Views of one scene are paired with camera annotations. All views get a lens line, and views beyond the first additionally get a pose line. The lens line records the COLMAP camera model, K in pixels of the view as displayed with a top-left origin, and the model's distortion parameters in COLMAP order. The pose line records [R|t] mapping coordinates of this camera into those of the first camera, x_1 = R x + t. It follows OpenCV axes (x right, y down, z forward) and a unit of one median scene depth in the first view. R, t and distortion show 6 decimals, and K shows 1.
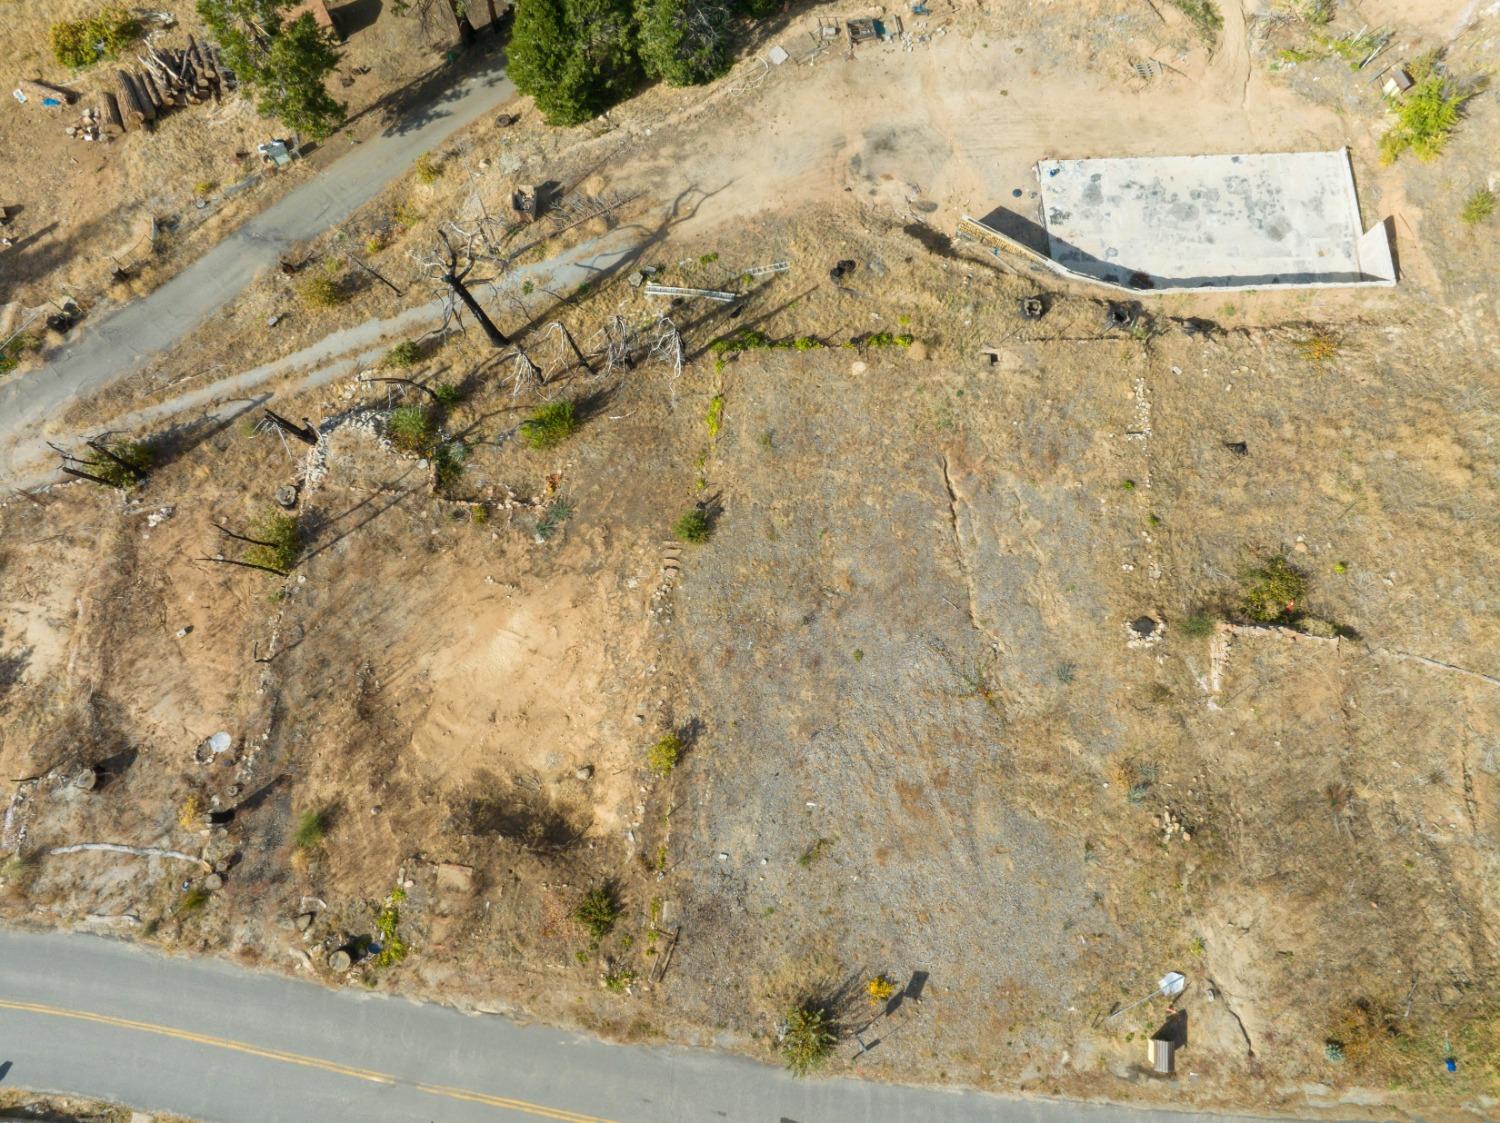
lens RADIAL K [[1047.1, 0, 750.0], [0, 1047.1, 561.5], [0, 0, 1]] dist [-0.036103, -0.005225]
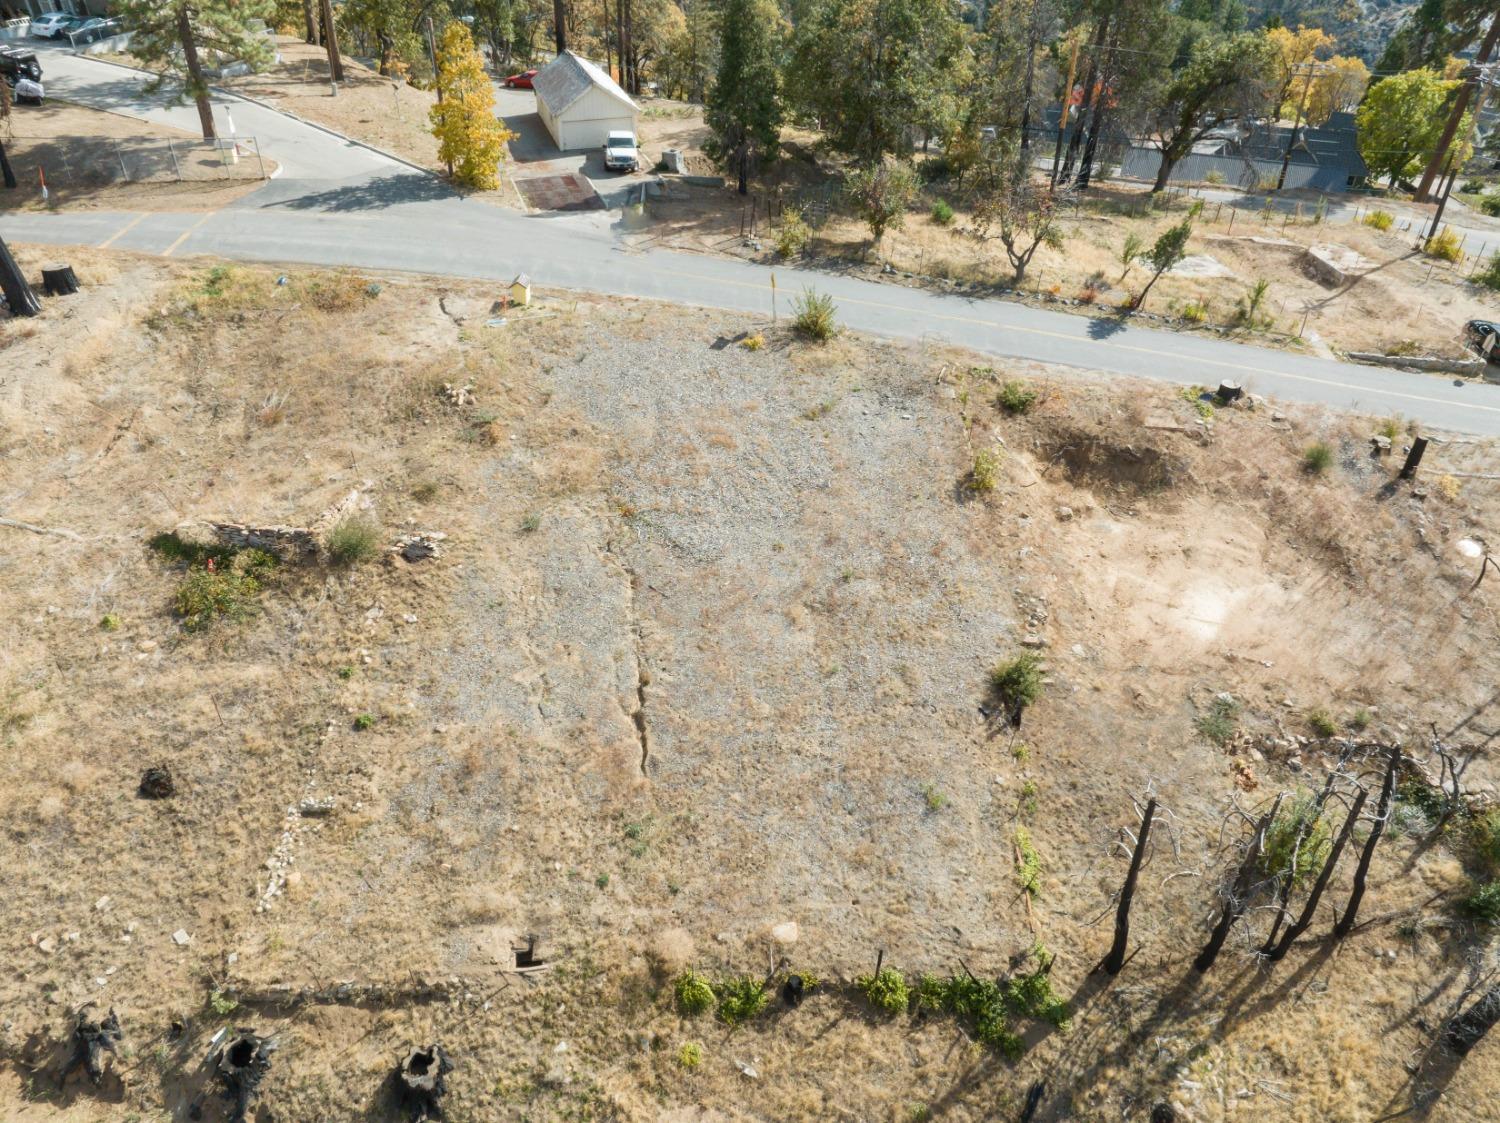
lens RADIAL K [[1048.2, 0, 750.0], [0, 1048.2, 561.5], [0, 0, 1]] dist [-0.043731, 0.012878]
pose [[-0.999363, 0.009112, -0.034501, 0.150268], [-0.035167, -0.415498, 0.908914, -0.640256], [-0.006053, 0.909548, 0.415554, 0.657435]]
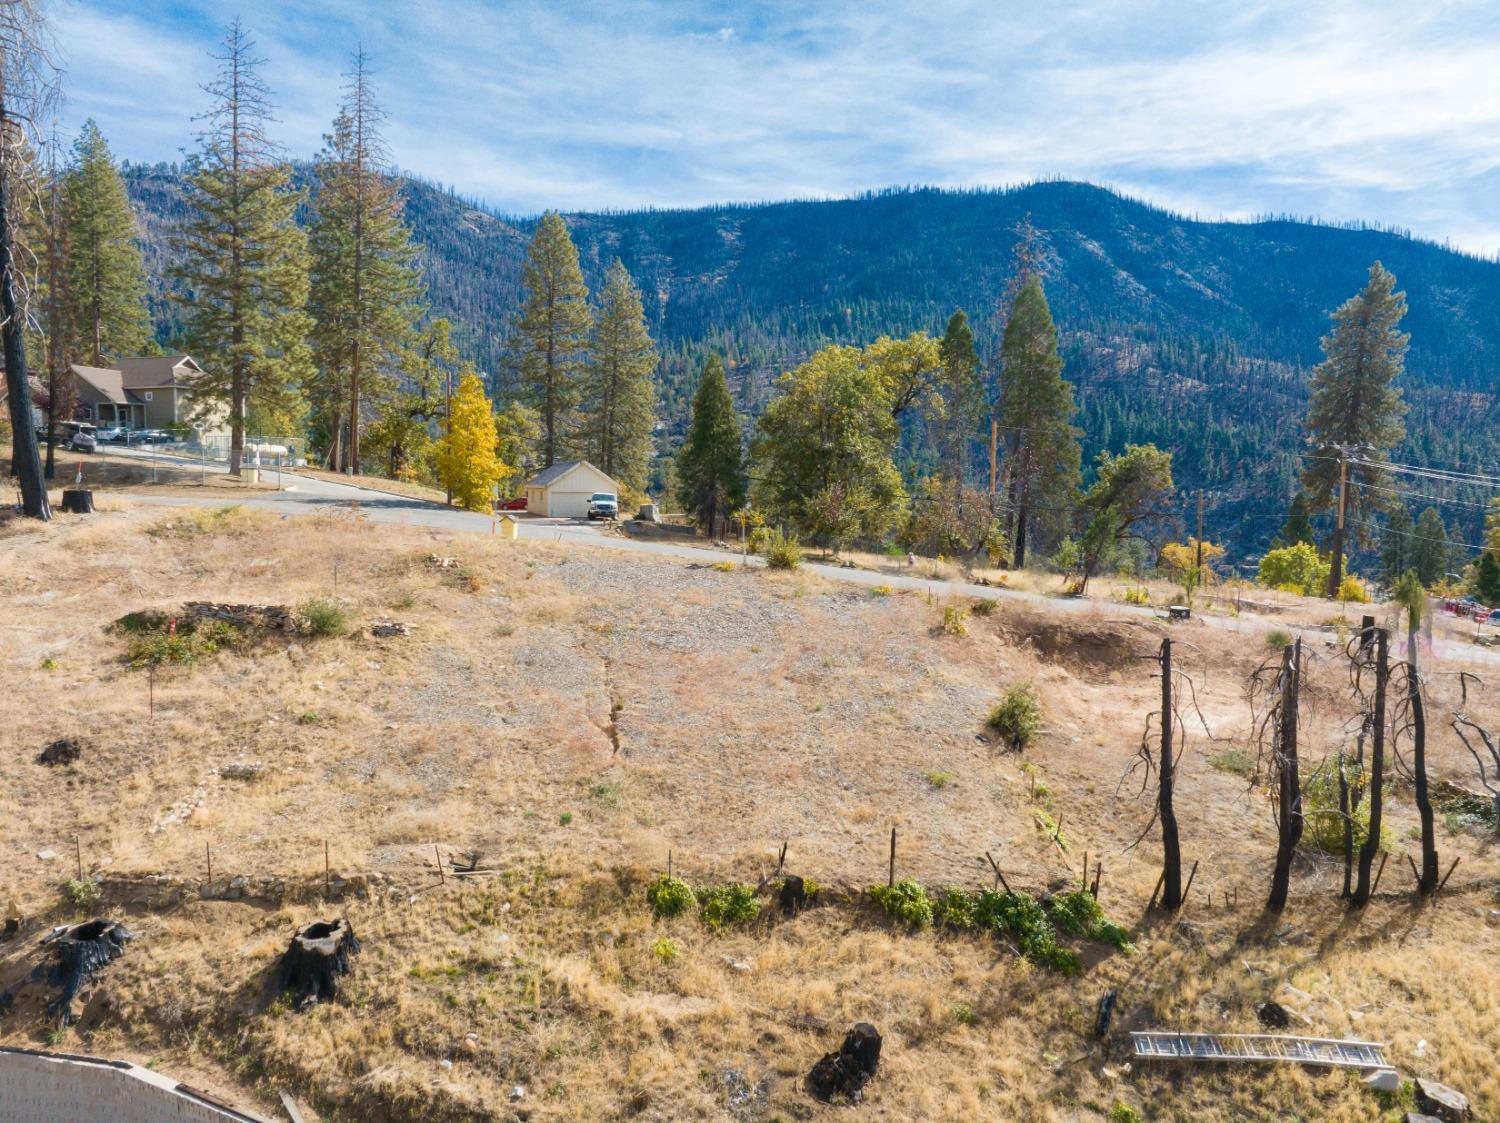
lens RADIAL K [[1048.2, 0, 750.0], [0, 1048.2, 561.5], [0, 0, 1]] dist [-0.043731, 0.012878]
pose [[-0.997383, -0.008354, -0.071810, 0.162395], [-0.072294, 0.118079, 0.990369, -0.699393], [0.000206, 0.992969, -0.118374, 1.006246]]
